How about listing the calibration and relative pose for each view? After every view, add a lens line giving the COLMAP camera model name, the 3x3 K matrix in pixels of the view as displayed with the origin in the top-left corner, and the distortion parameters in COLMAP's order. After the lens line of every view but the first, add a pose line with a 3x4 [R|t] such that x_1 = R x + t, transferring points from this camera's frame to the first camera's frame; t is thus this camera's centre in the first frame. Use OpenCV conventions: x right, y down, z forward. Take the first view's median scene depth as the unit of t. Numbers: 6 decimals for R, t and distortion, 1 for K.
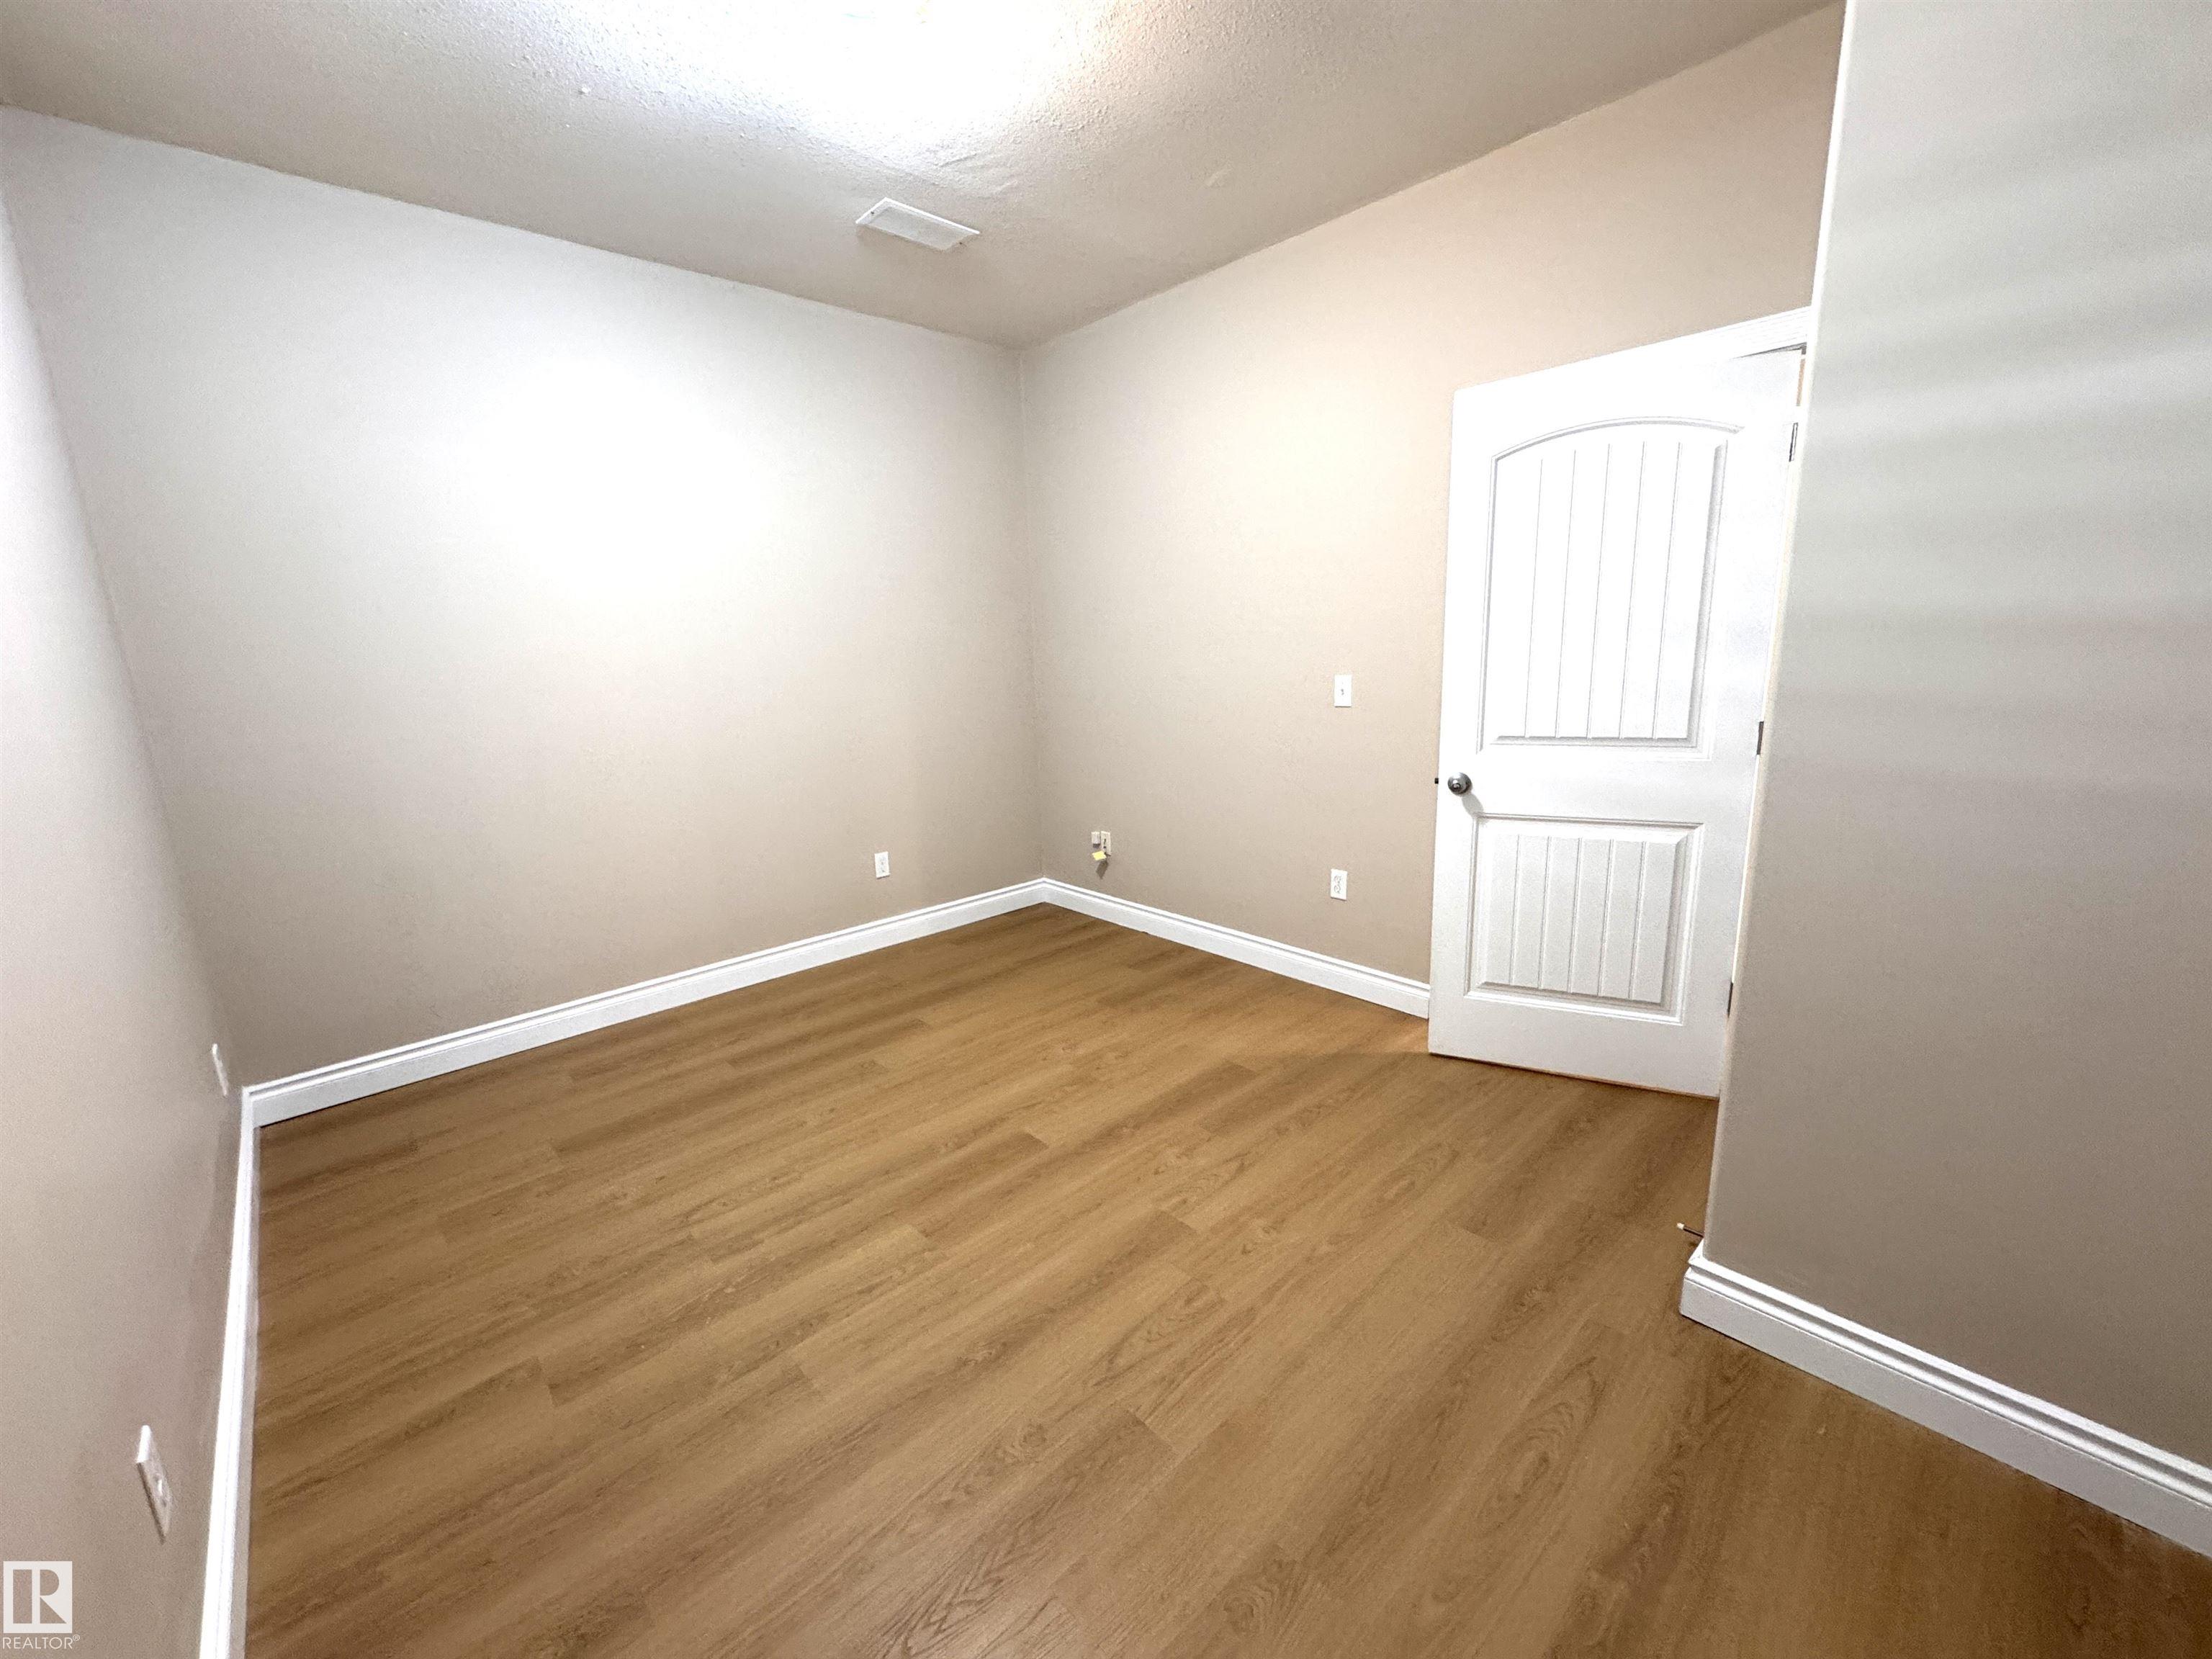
lens RADIAL K [[877.6, 0, 1103.0], [0, 877.6, 827.5], [0, 0, 1]] dist [-0.003687, 0.000003]
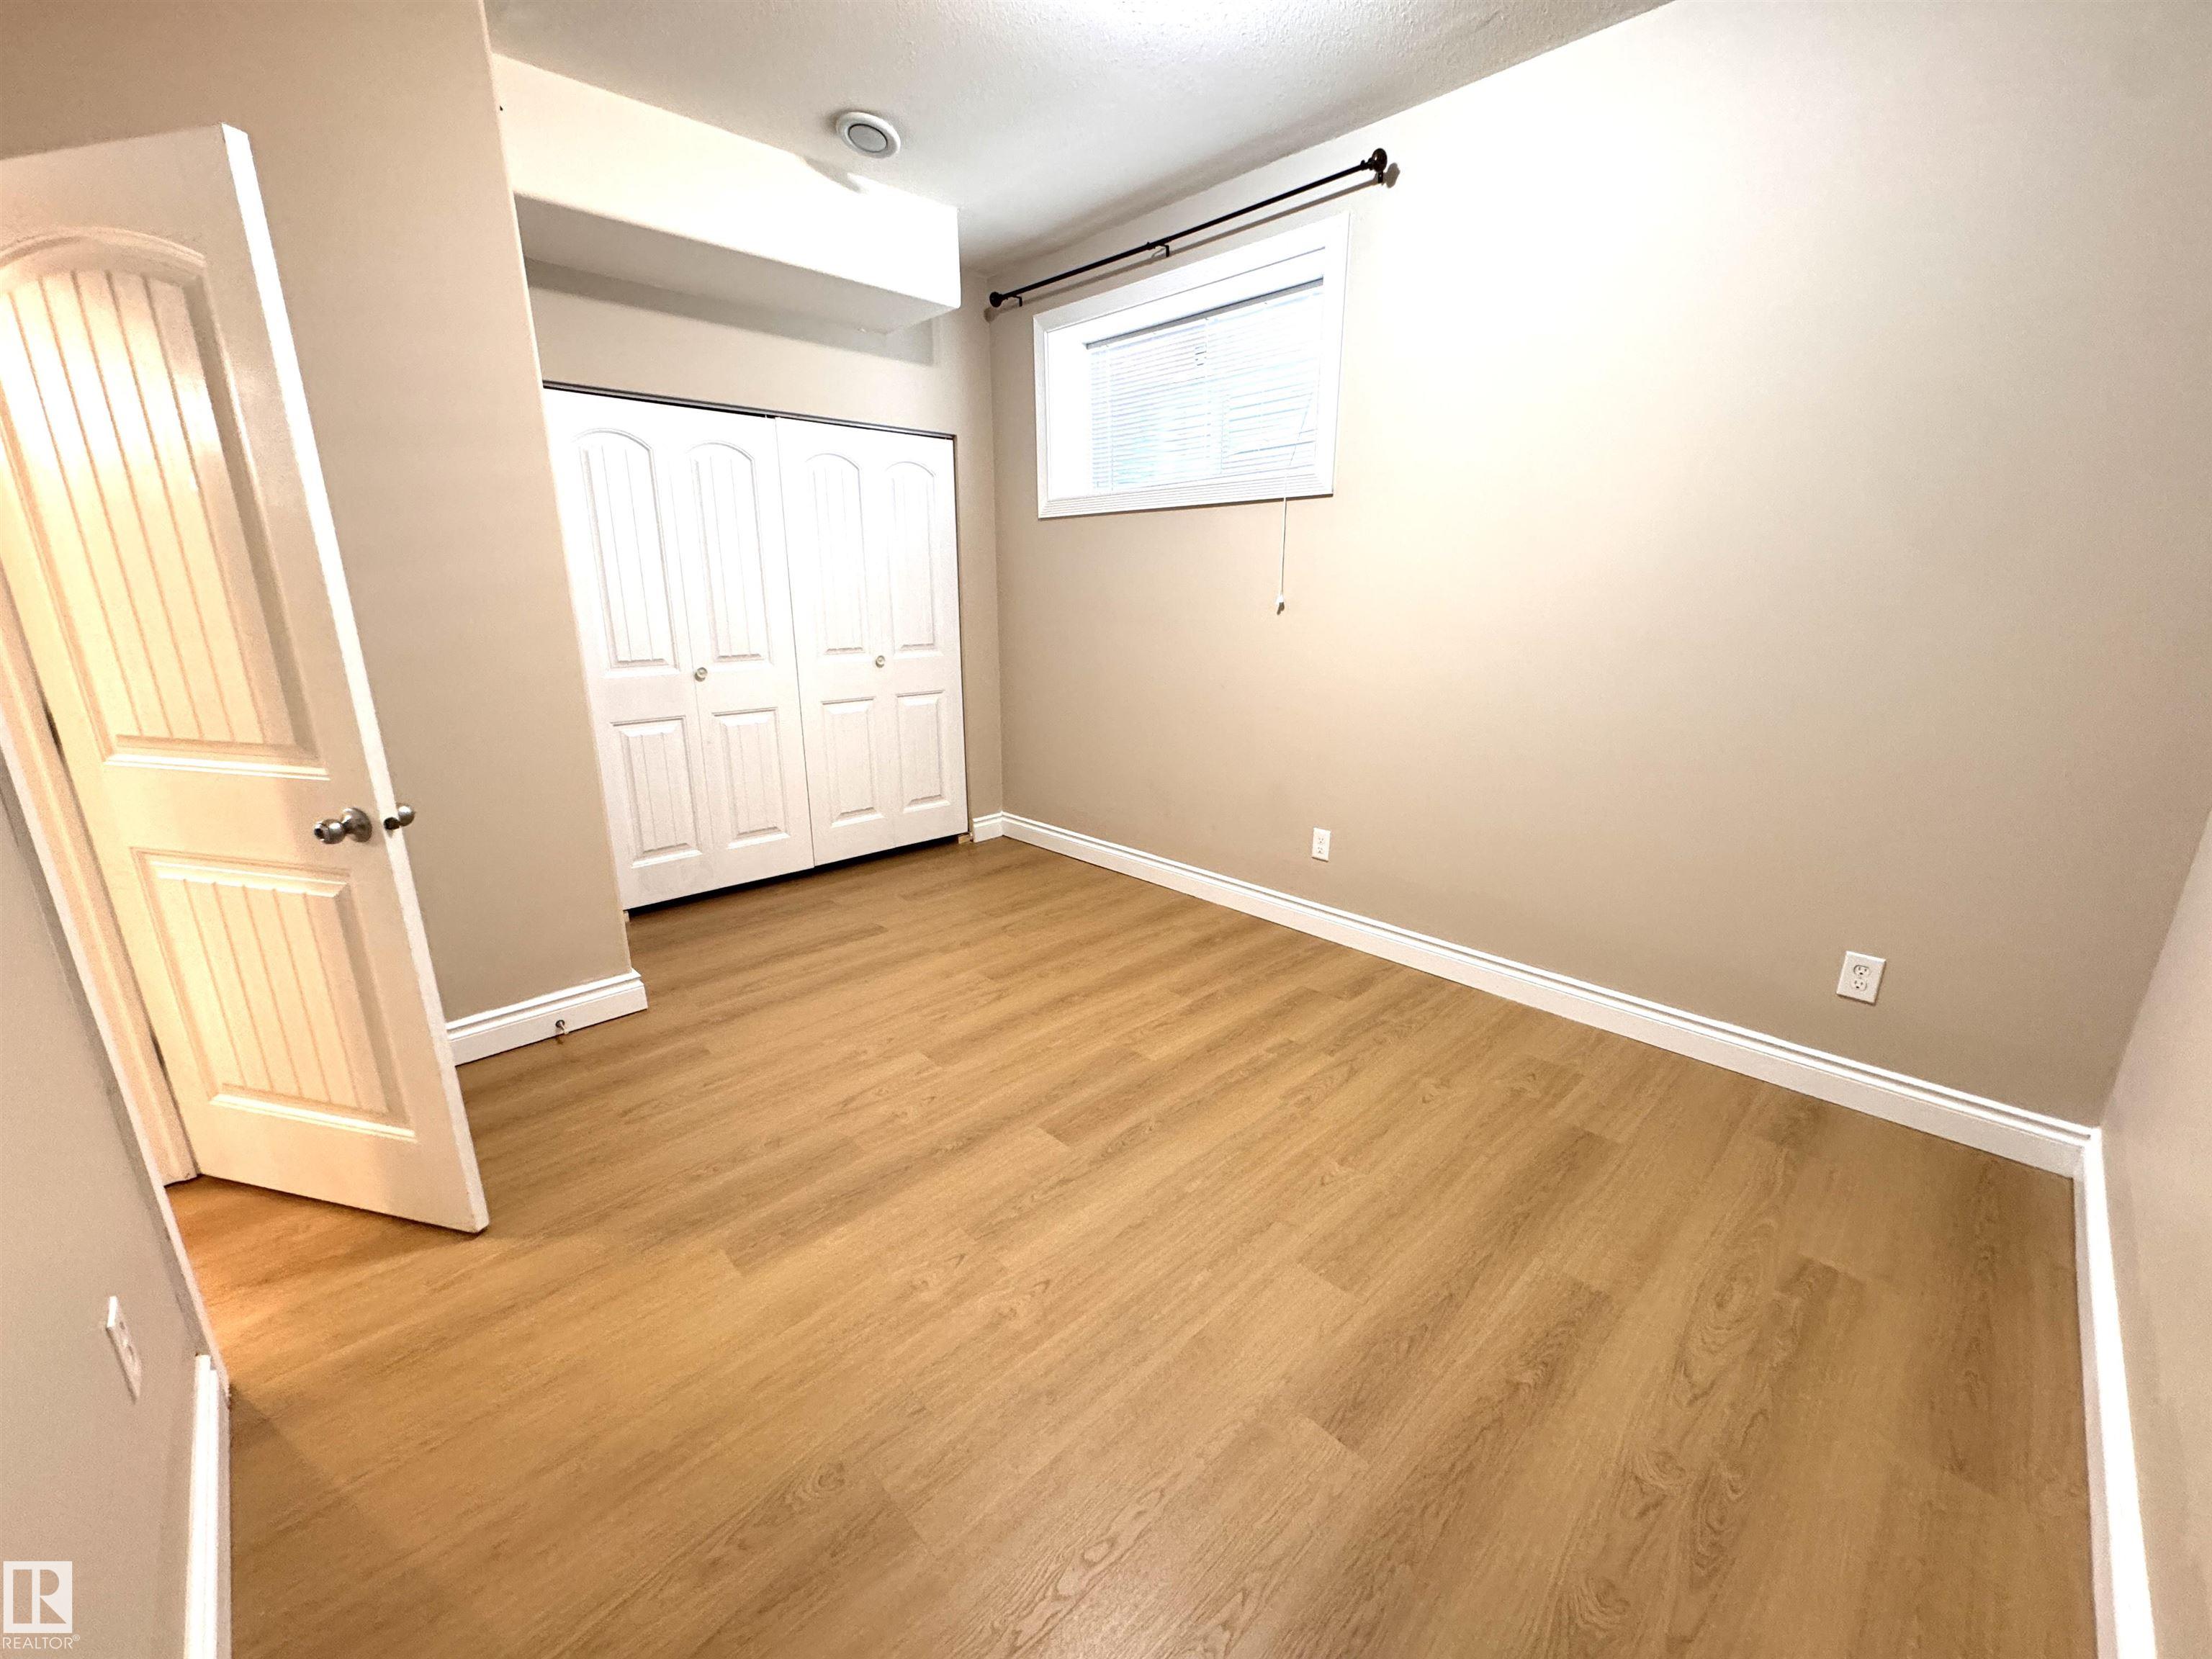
lens RADIAL K [[889.1, 0, 1107.1], [0, 889.1, 827.8], [0, 0, 1]] dist [-0.001415, -0.000146]
pose [[-0.999046, 0.042578, -0.009655, -0.148786], [0.033461, 0.888774, 0.457122, -0.365280], [0.028045, 0.456364, -0.889351, 1.810890]]
